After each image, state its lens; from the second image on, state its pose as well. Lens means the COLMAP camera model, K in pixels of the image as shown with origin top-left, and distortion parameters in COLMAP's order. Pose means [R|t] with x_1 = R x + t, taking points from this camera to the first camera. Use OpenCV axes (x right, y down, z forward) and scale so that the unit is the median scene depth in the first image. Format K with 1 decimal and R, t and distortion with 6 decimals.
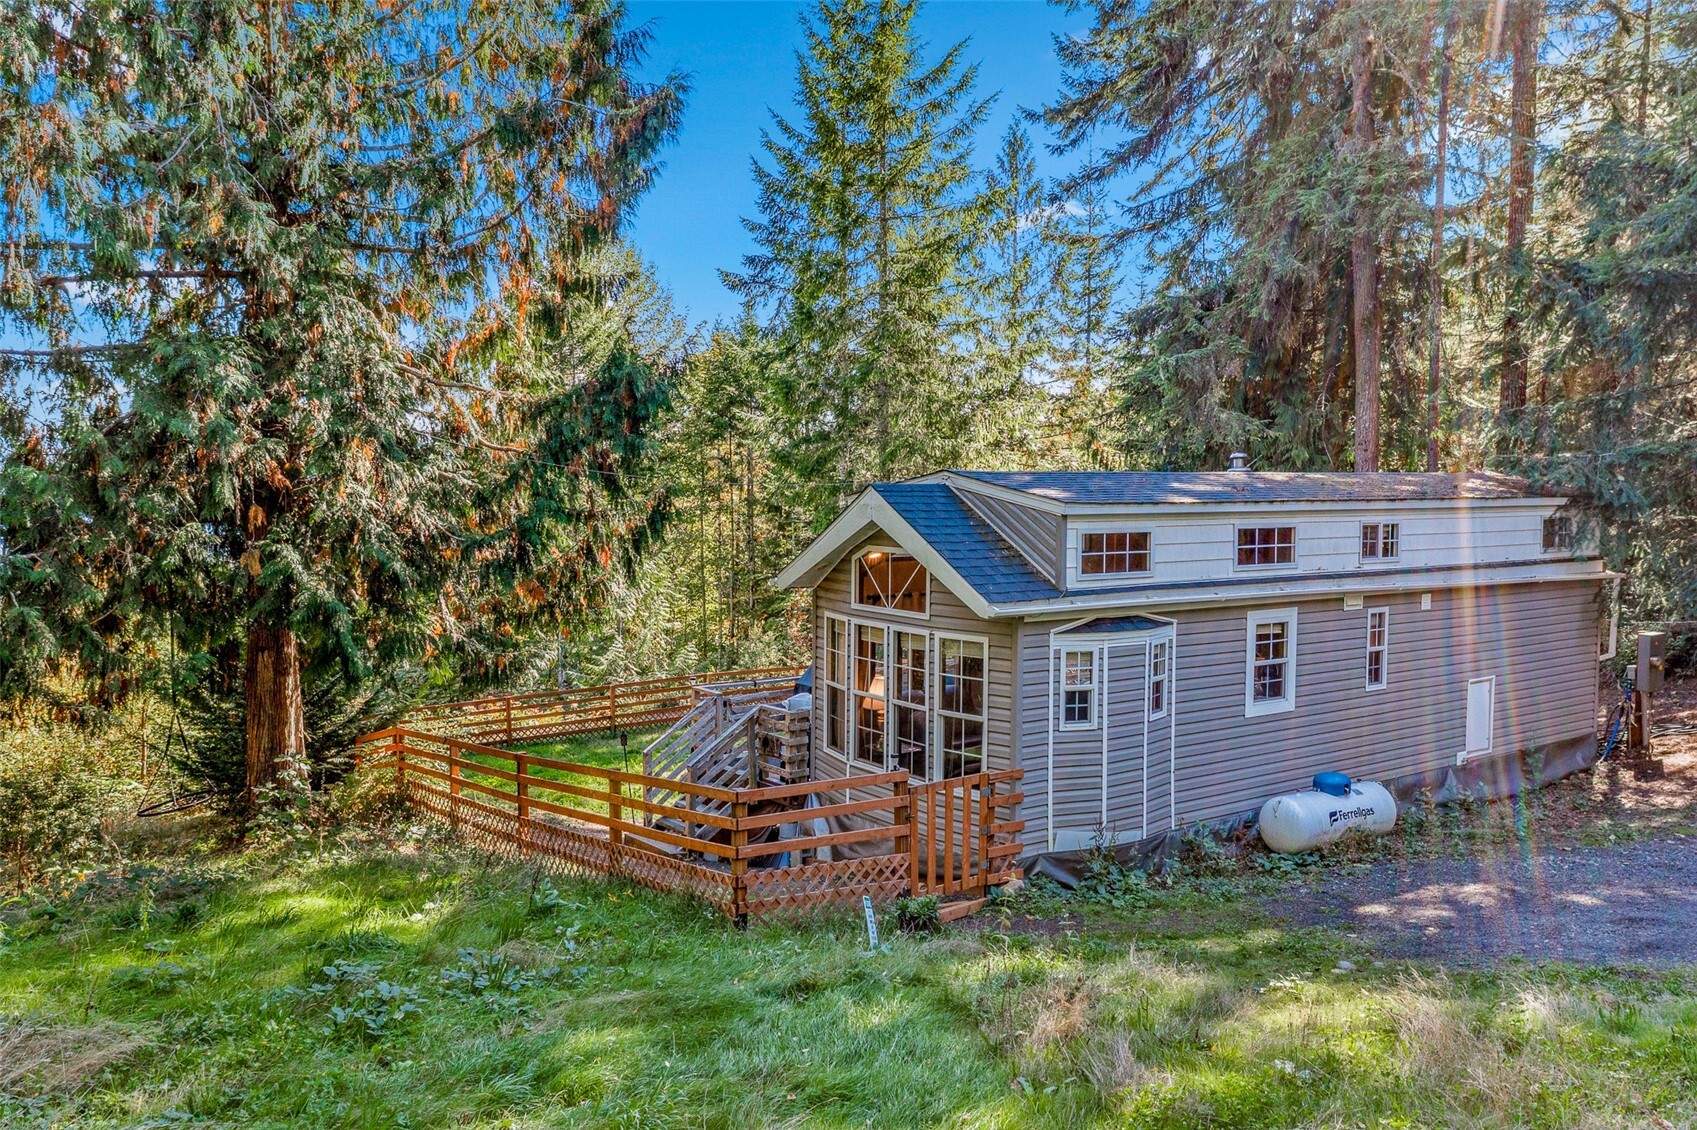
lens RADIAL K [[1330.5, 0, 844.4], [0, 1330.5, 582.2], [0, 0, 1]] dist [-0.027535, 0.008790]
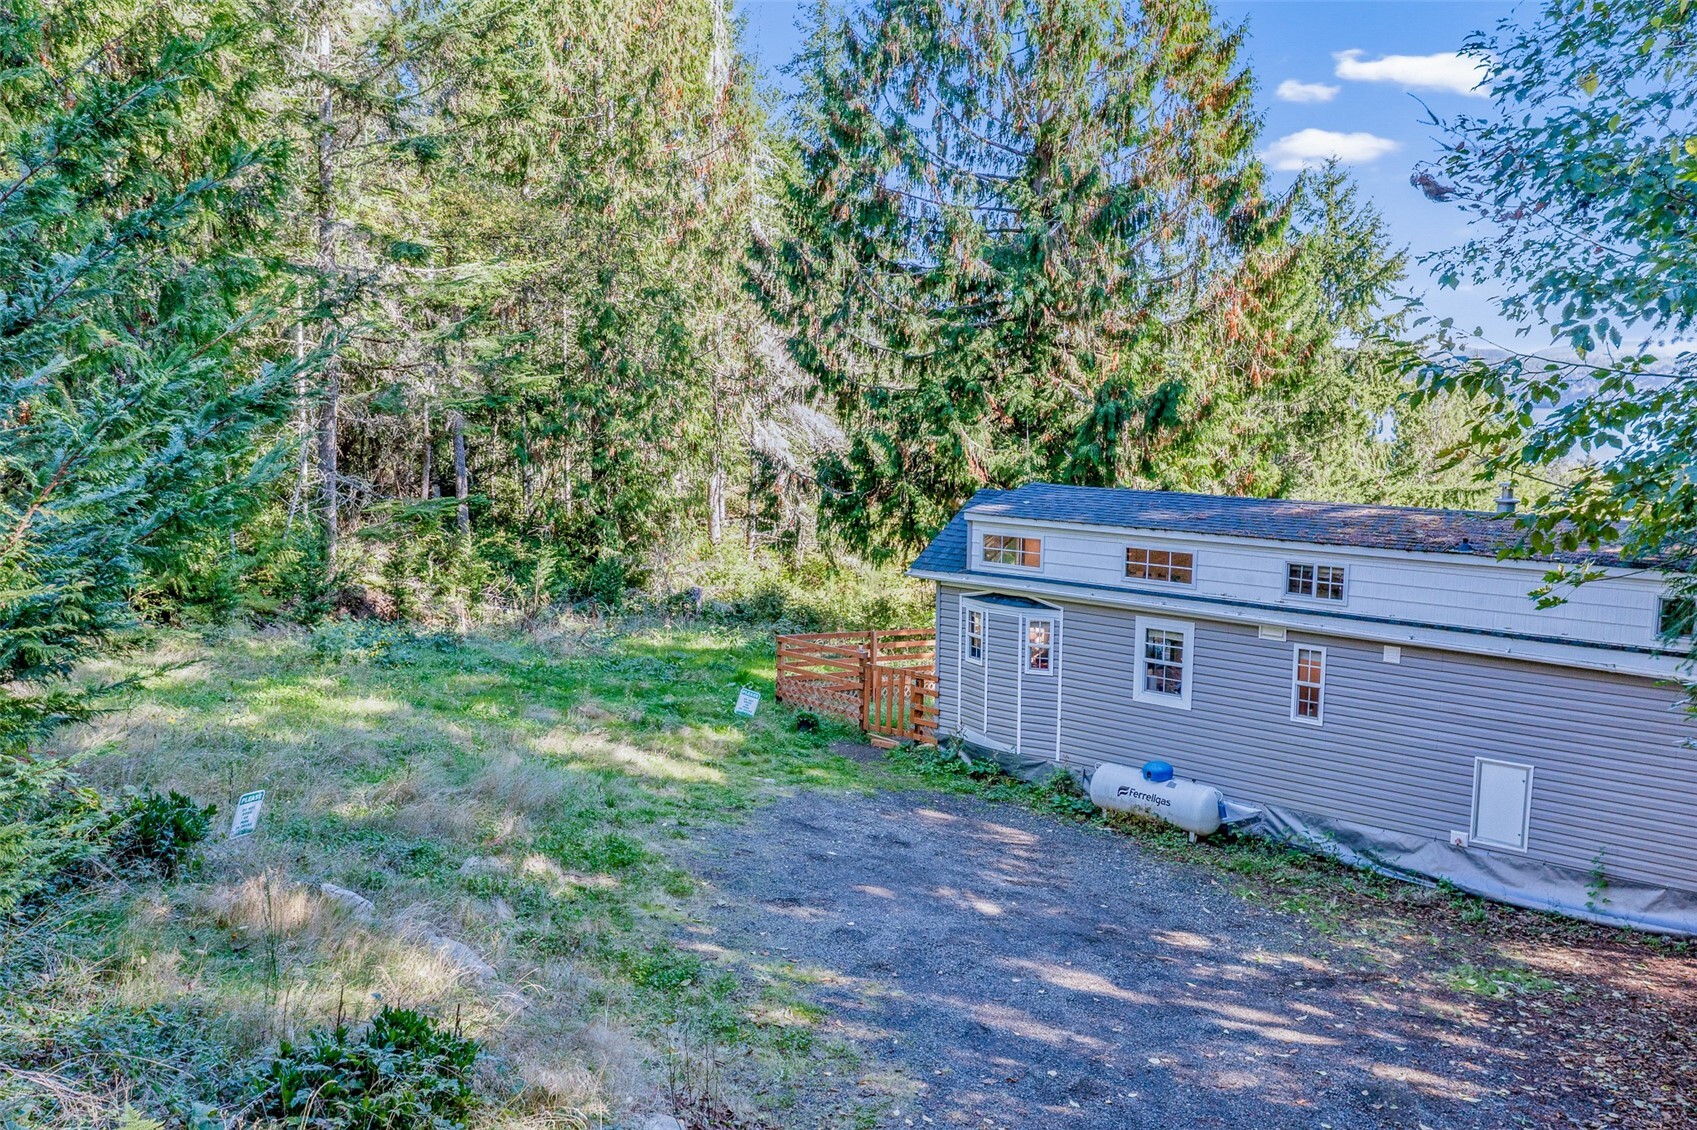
lens RADIAL K [[1330.5, 0, 844.4], [0, 1330.5, 582.2], [0, 0, 1]] dist [-0.027535, 0.008790]
pose [[0.272807, 0.154801, -0.949533, 1.392196], [-0.071364, 0.987507, 0.140489, -0.161869], [0.959418, 0.029436, 0.280446, 0.392166]]
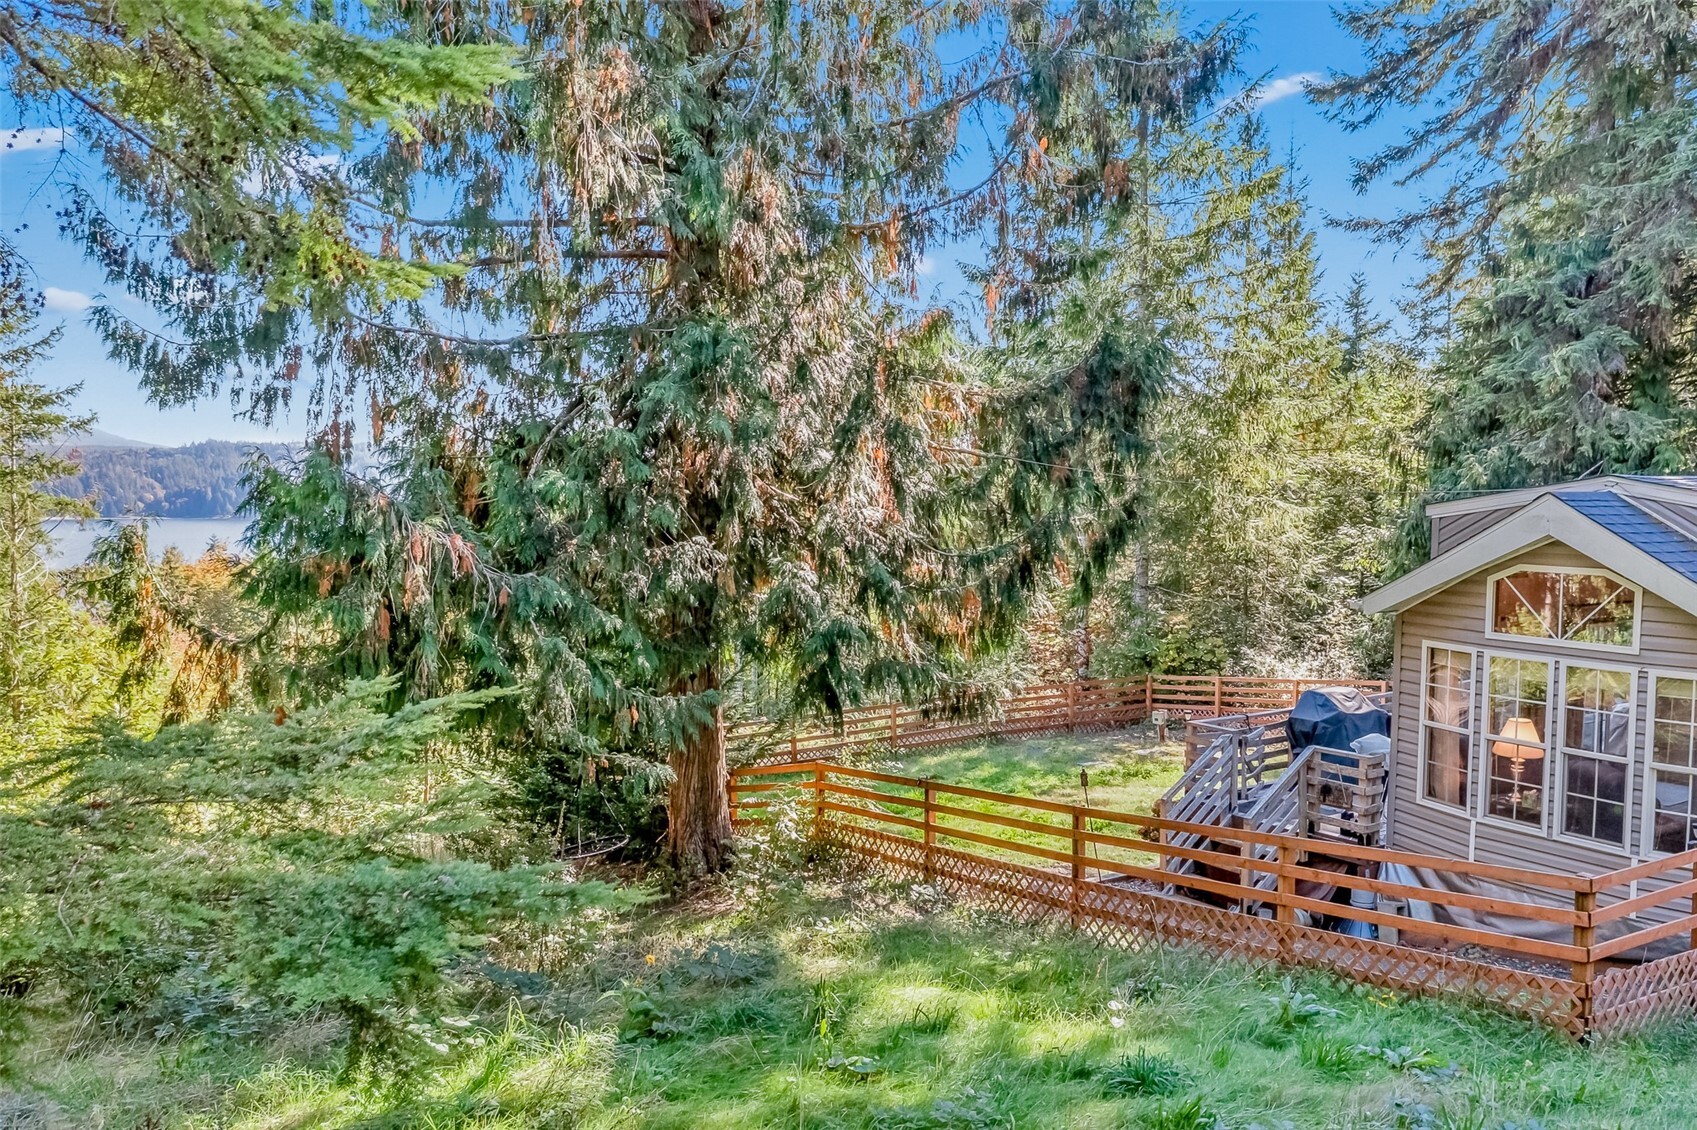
lens RADIAL K [[1330.5, 0, 844.4], [0, 1330.5, 582.2], [0, 0, 1]] dist [-0.027535, 0.008790]
pose [[0.999391, -0.002458, -0.034815, -0.338647], [0.002363, 0.999993, -0.002757, -0.013346], [0.034821, 0.002673, 0.999390, 0.128863]]
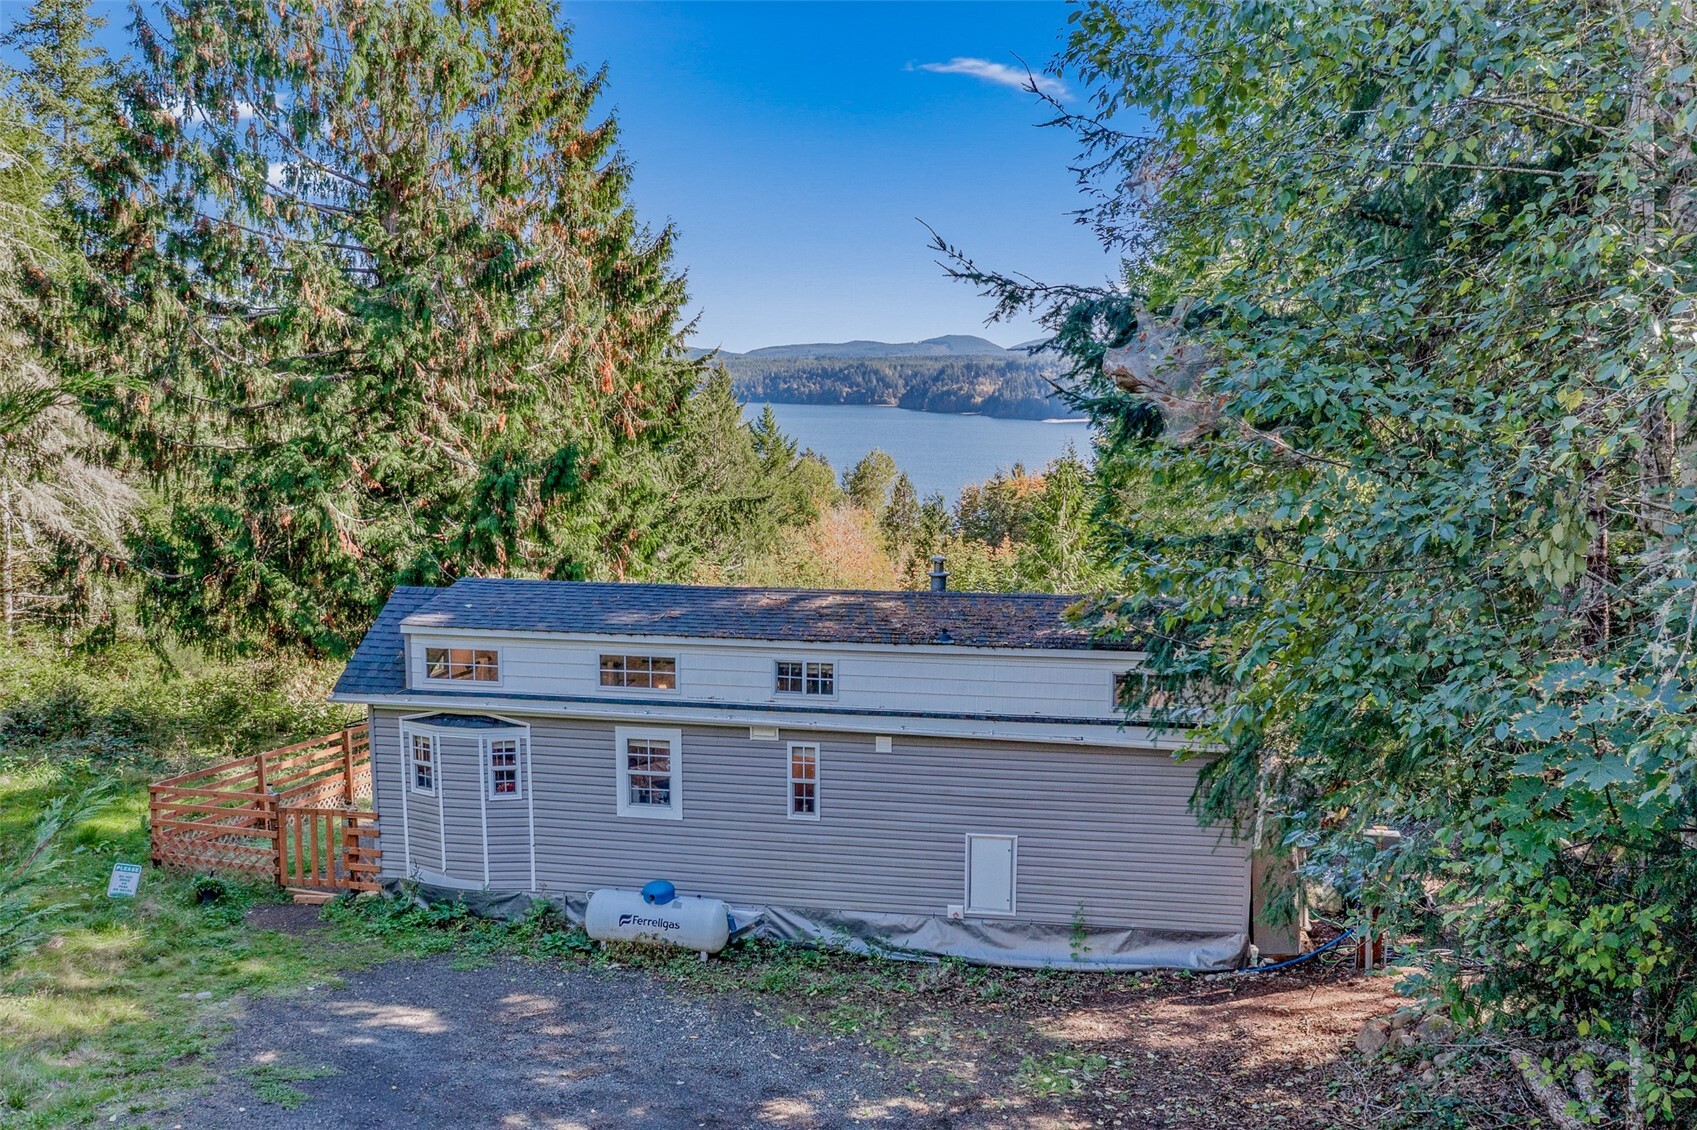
lens RADIAL K [[1330.5, 0, 844.4], [0, 1330.5, 582.2], [0, 0, 1]] dist [-0.027535, 0.008790]
pose [[0.733313, 0.114209, -0.670230, 1.198565], [-0.057988, 0.992704, 0.105714, -0.232831], [0.677414, -0.038656, 0.734586, 0.296051]]
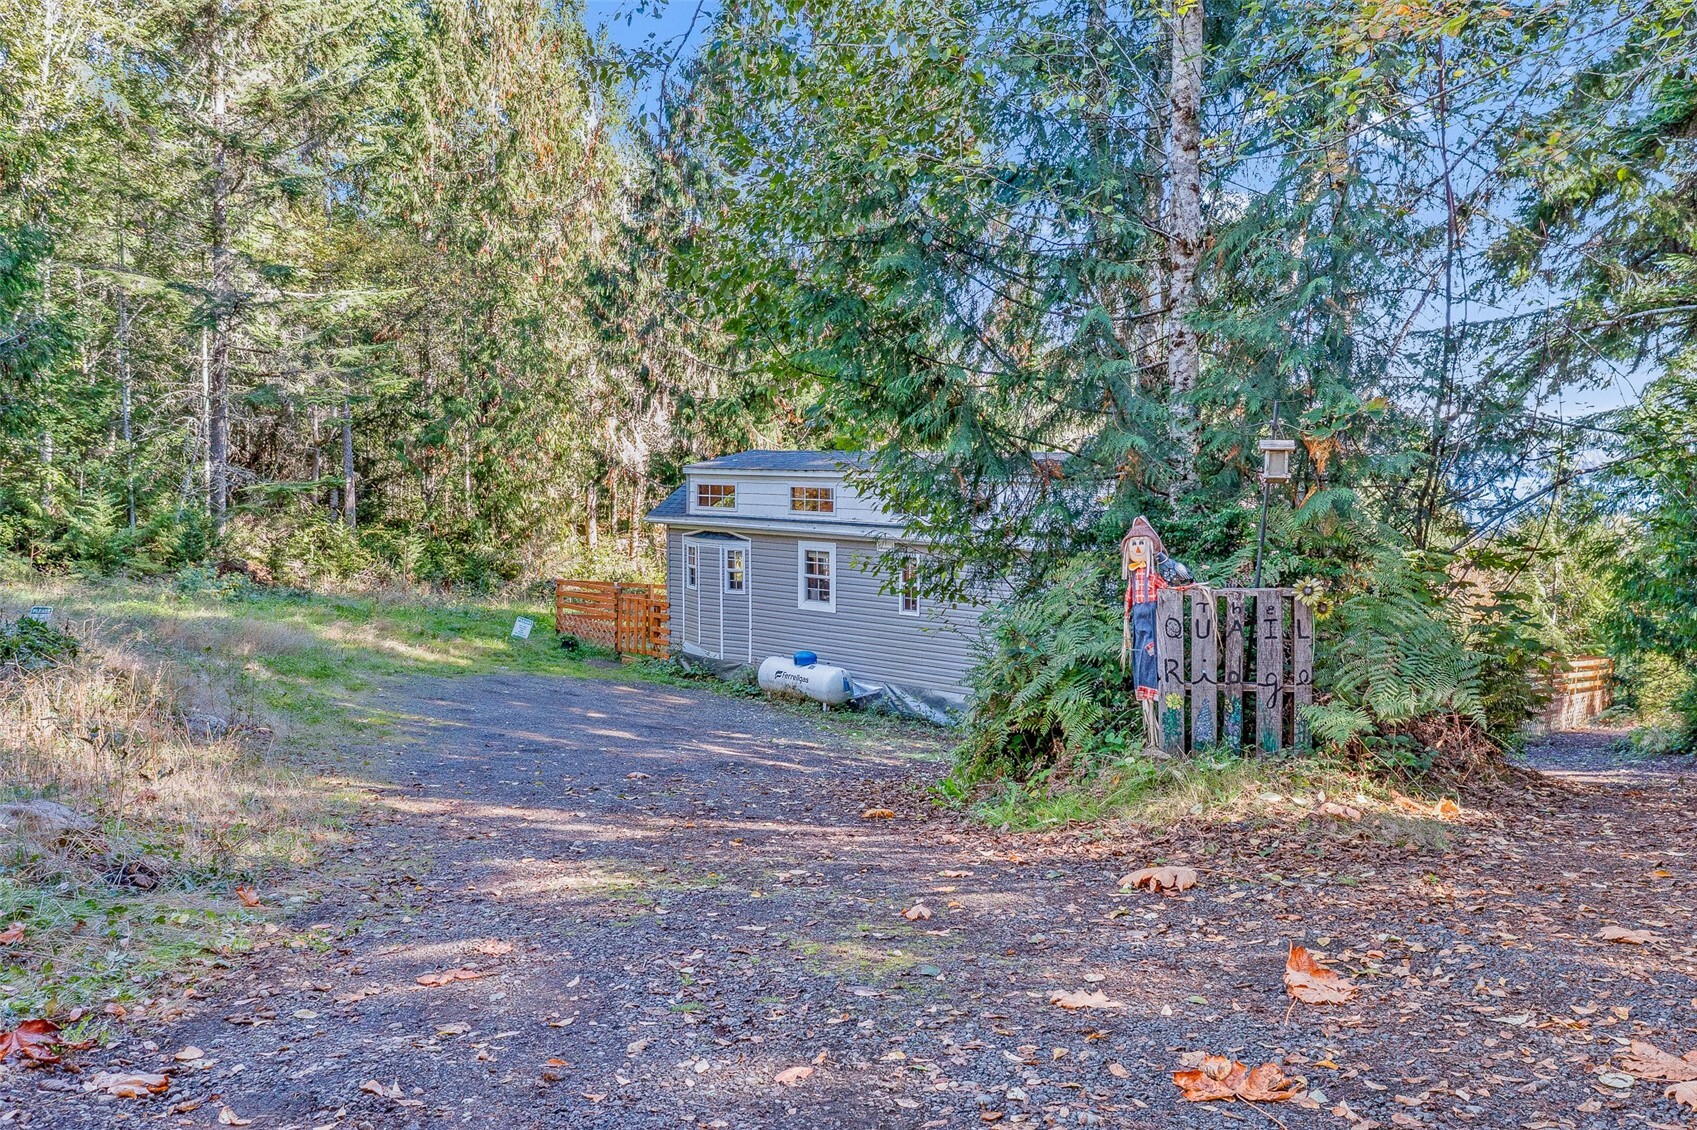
lens RADIAL K [[1330.5, 0, 844.4], [0, 1330.5, 582.2], [0, 0, 1]] dist [-0.027535, 0.008790]
pose [[0.269709, 0.104617, -0.957242, 1.810940], [-0.073315, 0.993426, 0.087914, -0.070199], [0.960147, 0.046469, 0.275606, 0.622306]]
